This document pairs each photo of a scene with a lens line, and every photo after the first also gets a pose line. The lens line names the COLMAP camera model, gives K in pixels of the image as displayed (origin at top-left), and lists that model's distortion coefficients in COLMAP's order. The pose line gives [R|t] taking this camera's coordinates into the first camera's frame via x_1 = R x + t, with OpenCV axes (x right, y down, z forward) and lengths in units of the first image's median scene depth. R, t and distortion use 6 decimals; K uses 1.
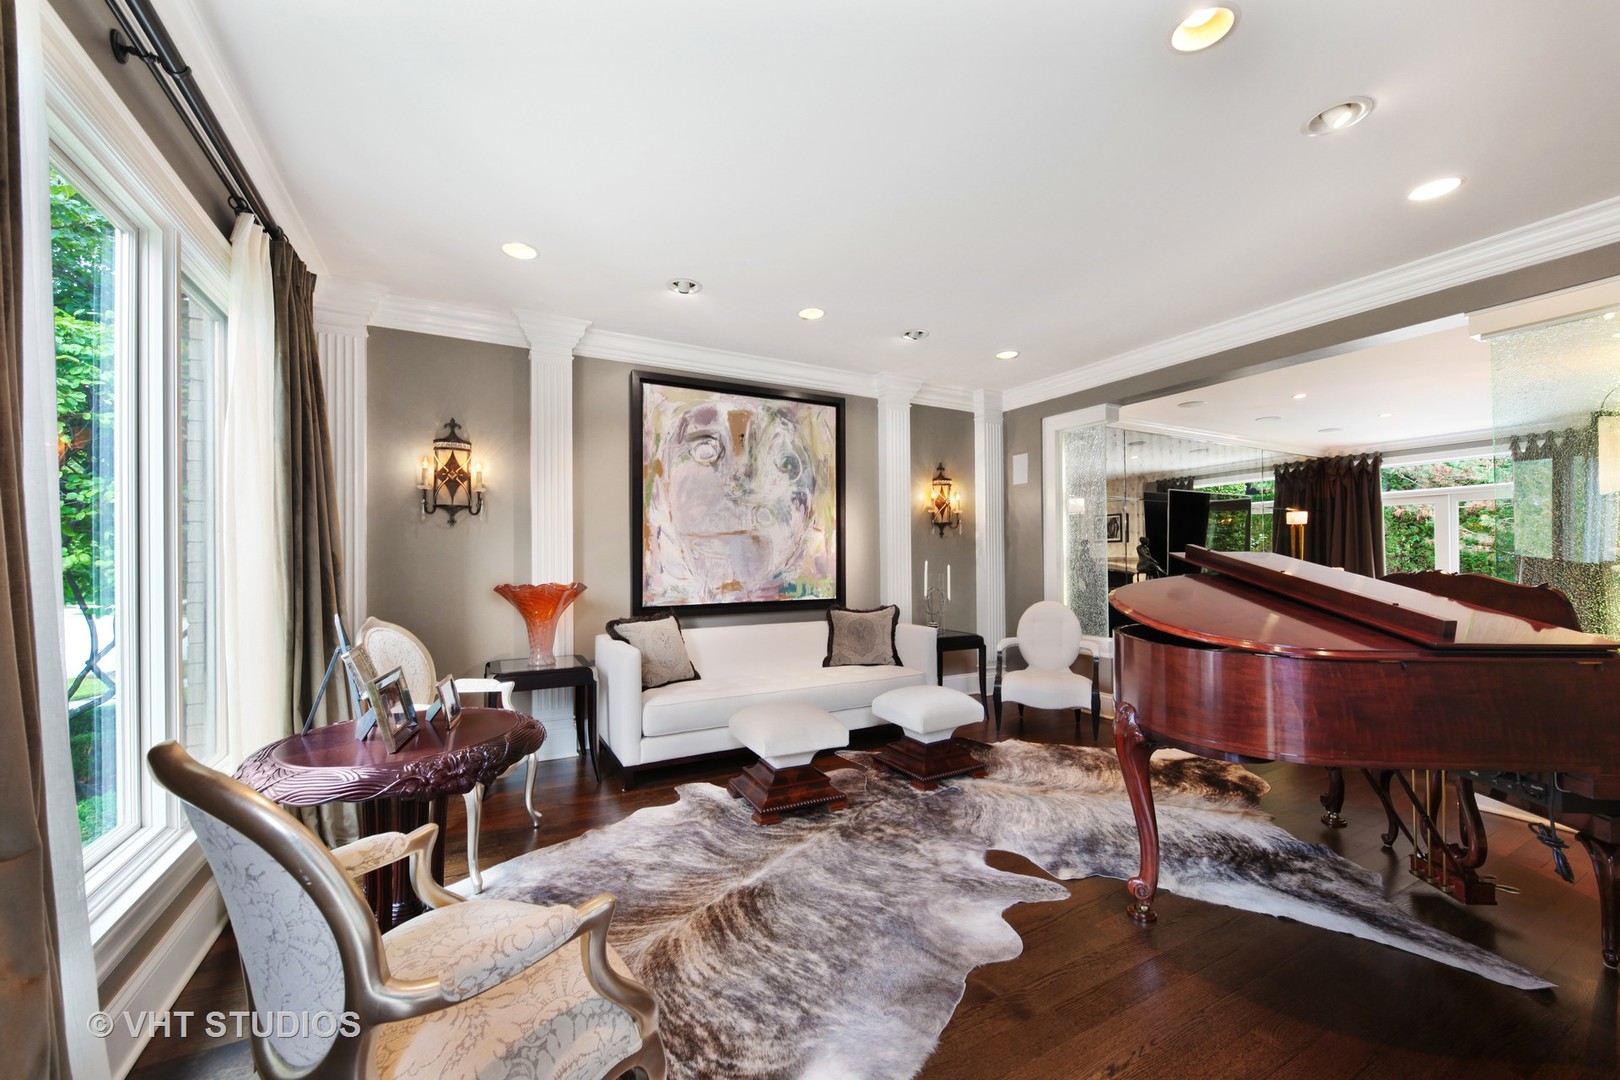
lens RADIAL K [[636.9, 0, 807.3], [0, 636.9, 557.5], [0, 0, 1]] dist [-0.000746, -0.000199]
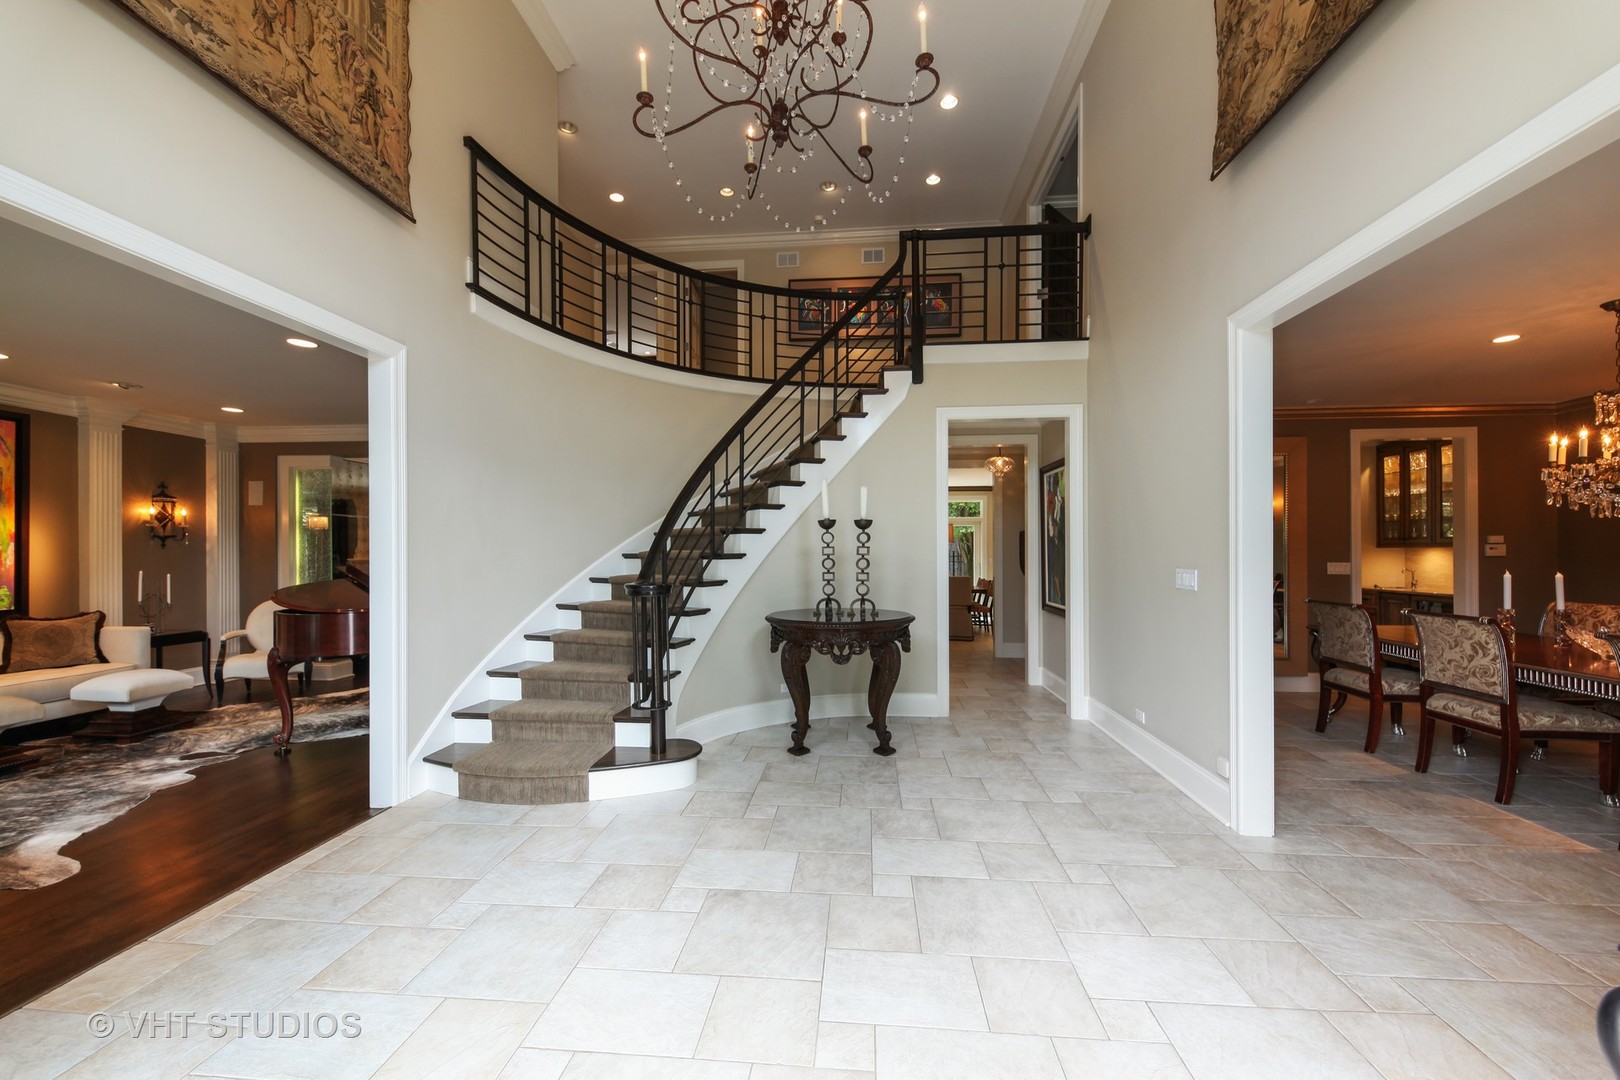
lens RADIAL K [[615.5, 0, 813.3], [0, 615.5, 549.8], [0, 0, 1]] dist [-0.001093, -0.000502]
pose [[0.545717, 0.005807, 0.837949, -0.090008], [-0.004658, 0.999982, -0.003897, -0.037481], [-0.837956, -0.001776, 0.545734, -0.693435]]
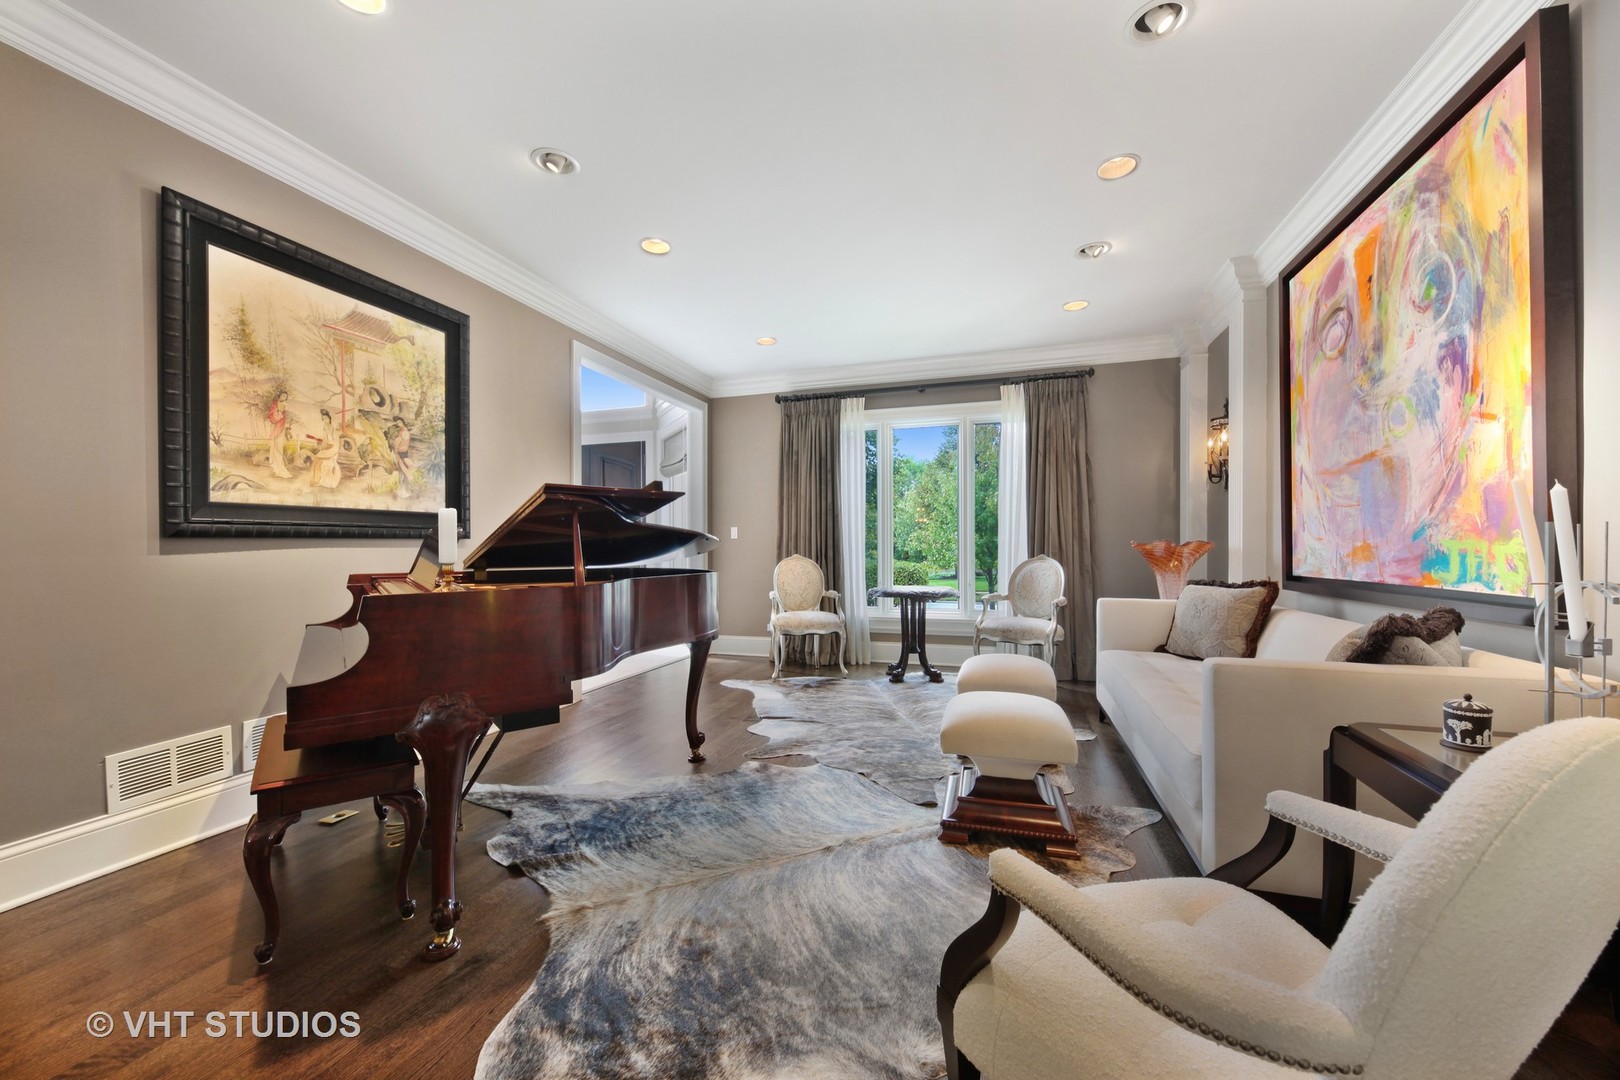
lens RADIAL K [[636.9, 0, 807.3], [0, 636.9, 557.5], [0, 0, 1]] dist [-0.000746, -0.000199]
pose [[-0.736028, 0.019561, -0.676669, 0.626962], [0.010343, 0.999791, 0.017651, 0.033874], [0.676872, 0.005993, -0.736076, 1.067022]]
